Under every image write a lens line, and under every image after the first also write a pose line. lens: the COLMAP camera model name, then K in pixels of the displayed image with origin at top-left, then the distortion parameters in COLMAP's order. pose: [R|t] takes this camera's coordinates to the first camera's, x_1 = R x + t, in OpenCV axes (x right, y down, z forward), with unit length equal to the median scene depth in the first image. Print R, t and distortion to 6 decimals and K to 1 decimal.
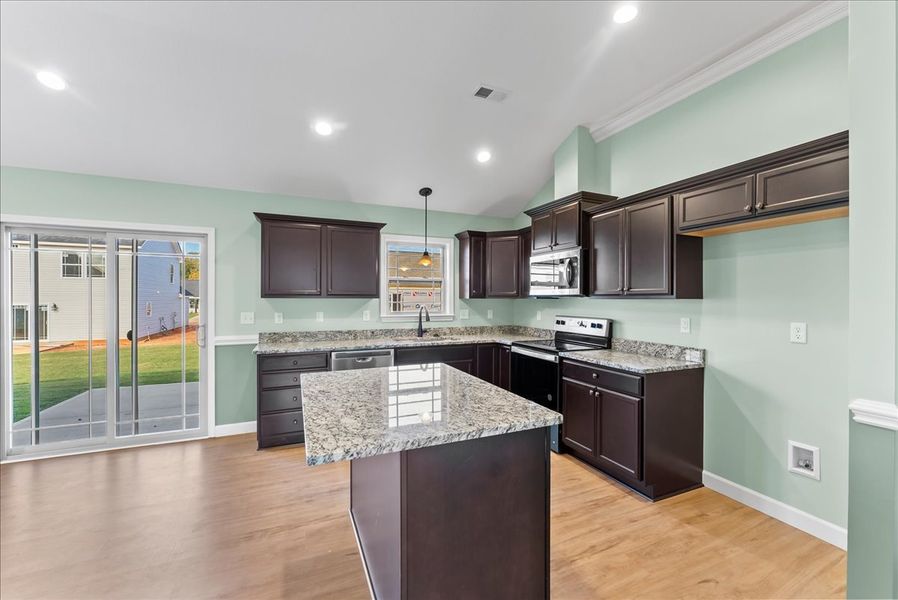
lens RADIAL K [[363.6, 0, 451.7], [0, 363.6, 300.8], [0, 0, 1]] dist [-0.006981, 0.000011]
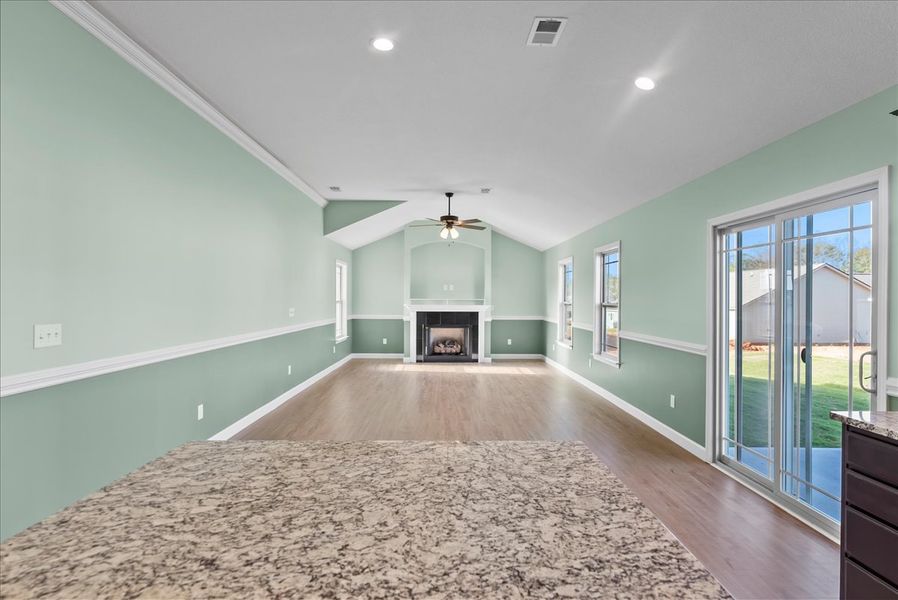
lens RADIAL K [[459.4, 0, 452.4], [0, 459.4, 300.4], [0, 0, 1]] dist [-0.005297, -0.000747]
pose [[-0.379746, -0.002325, -0.925088, 0.176850], [-0.013434, 0.999905, 0.003002, -0.003749], [0.924993, 0.013568, -0.379741, 0.674935]]
